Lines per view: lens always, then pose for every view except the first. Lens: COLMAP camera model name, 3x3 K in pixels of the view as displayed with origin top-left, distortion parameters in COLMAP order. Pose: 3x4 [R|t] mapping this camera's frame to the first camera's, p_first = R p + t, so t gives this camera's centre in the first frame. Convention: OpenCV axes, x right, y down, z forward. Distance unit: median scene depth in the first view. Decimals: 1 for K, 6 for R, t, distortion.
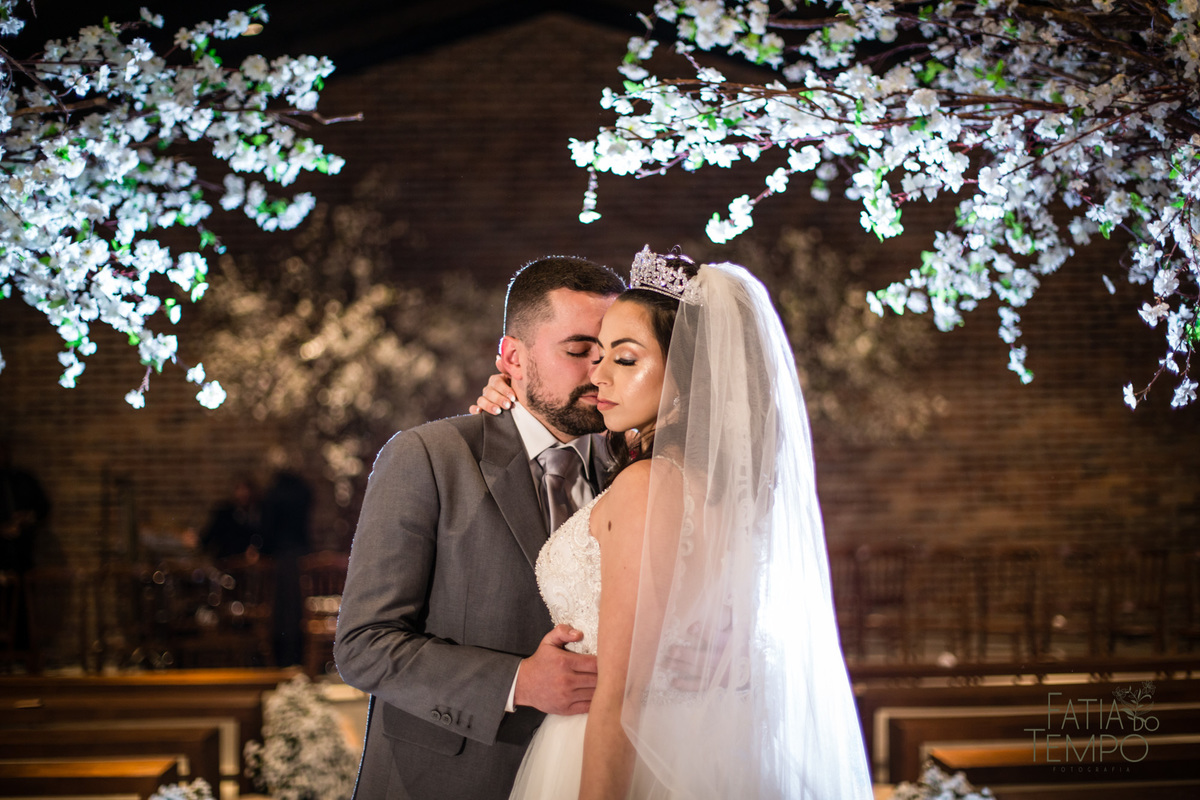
lens RADIAL K [[1713.4, 0, 600.0], [0, 1713.4, 400.0], [0, 0, 1]] dist [-0.158353, 0.087680]
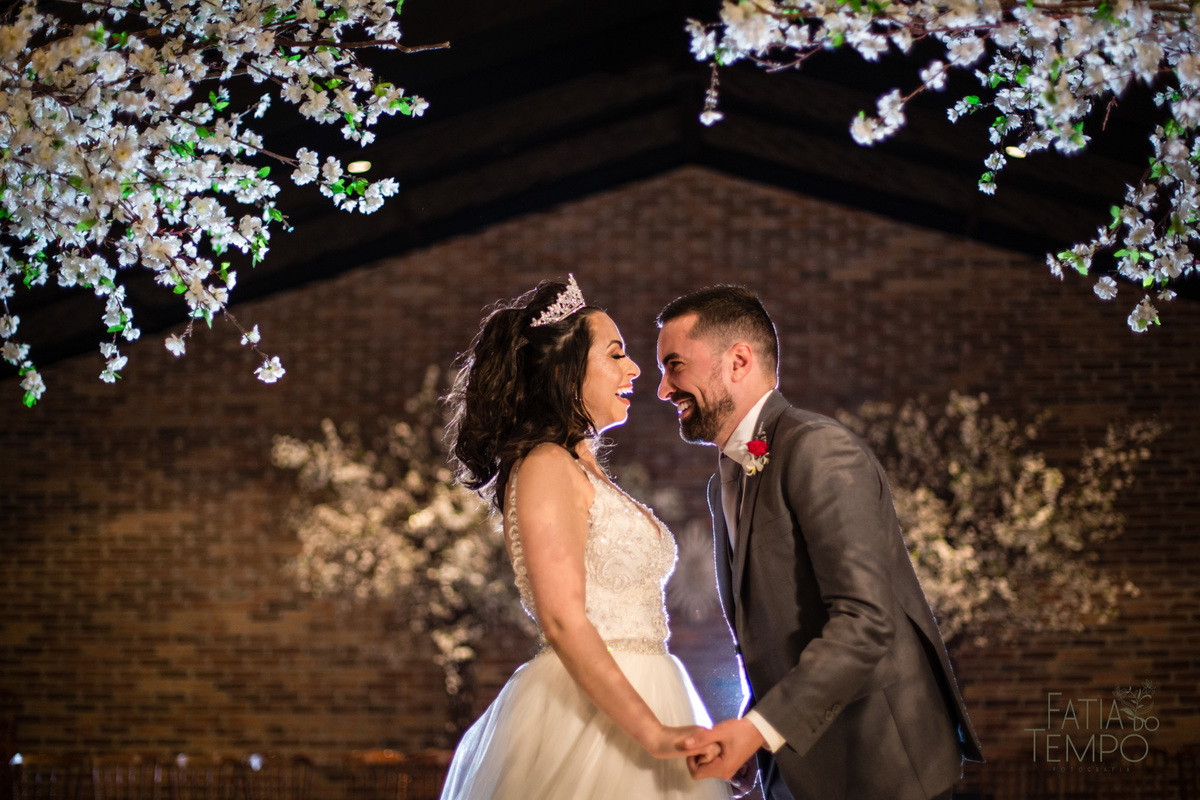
lens RADIAL K [[1868.8, 0, 618.2], [0, 1868.8, 399.8], [0, 0, 1]] dist [-0.131256, -0.000896]
pose [[0.997597, -0.003141, -0.069213, 0.010165], [-0.006675, 0.989967, -0.141142, 0.145417], [0.068962, 0.141265, 0.987567, 0.097238]]
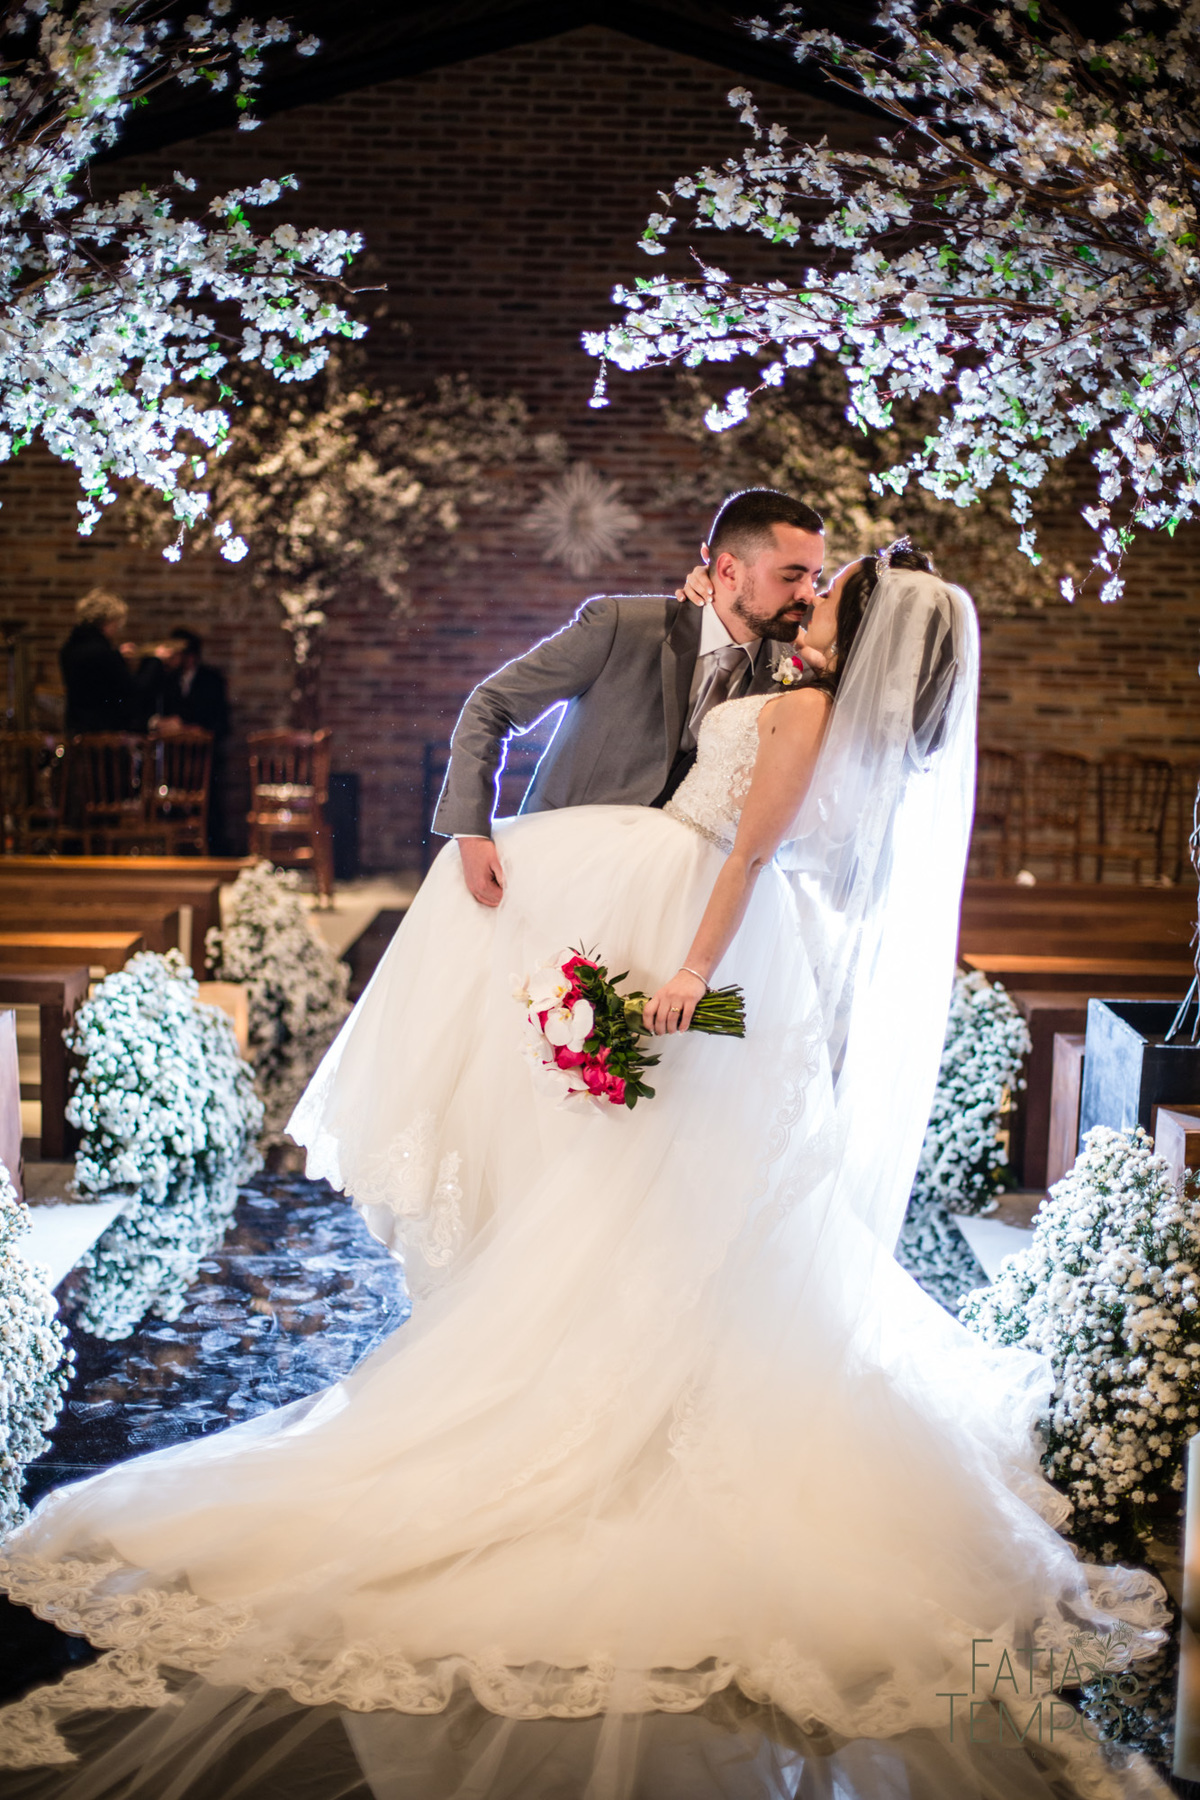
lens RADIAL K [[2570.0, 0, 600.0], [0, 2570.0, 900.0], [0, 0, 1]] dist [-0.158353, 0.087680]
pose [[0.999077, 0.040622, -0.013961, 0.027329], [-0.038191, 0.988821, 0.144131, -0.025325], [0.019660, -0.143464, 0.989460, -0.595298]]
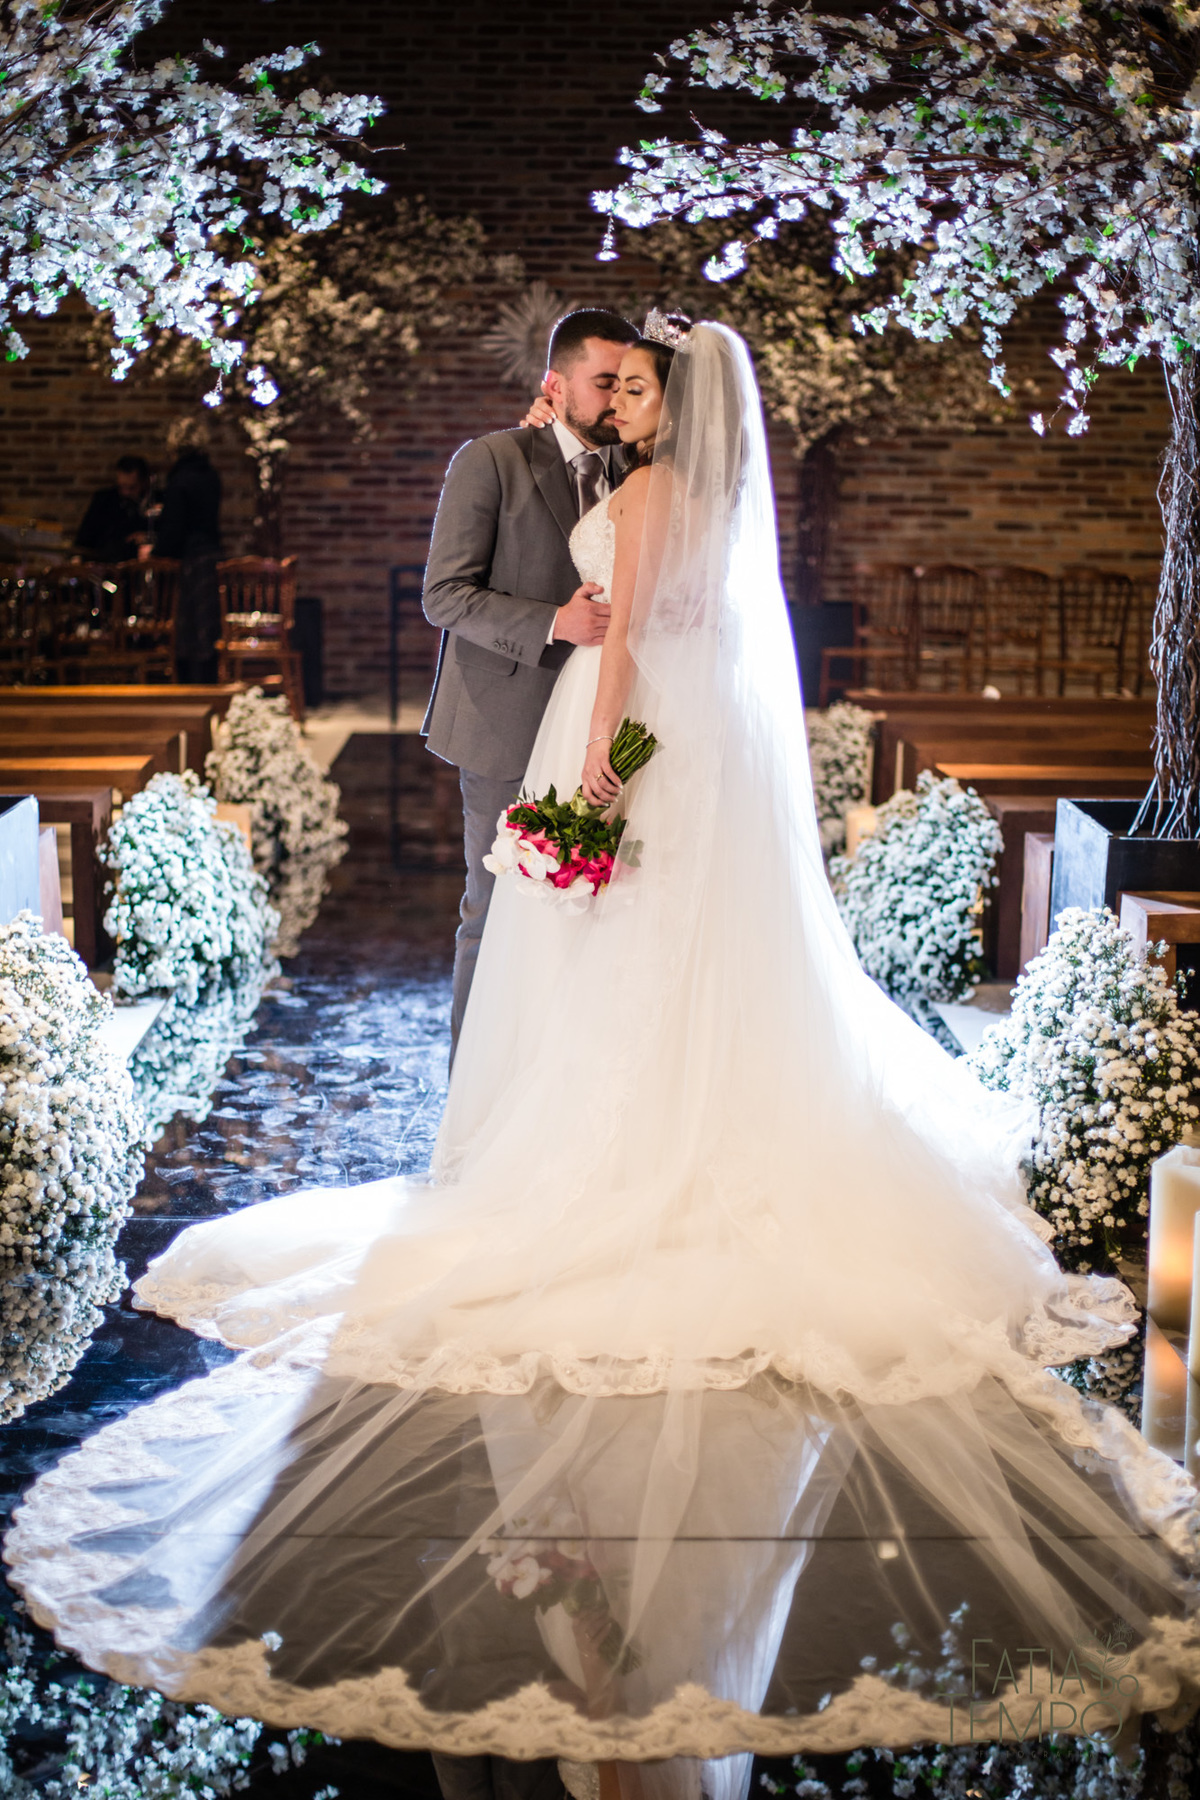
lens RADIAL K [[2697.2, 0, 600.0], [0, 2697.2, 900.0], [0, 0, 1]] dist [-0.155370, 0.113794]
pose [[0.999616, 0.024755, 0.012434, -0.021100], [-0.026788, 0.978149, 0.206172, -0.046757], [-0.007058, -0.206426, 0.978437, -0.824339]]
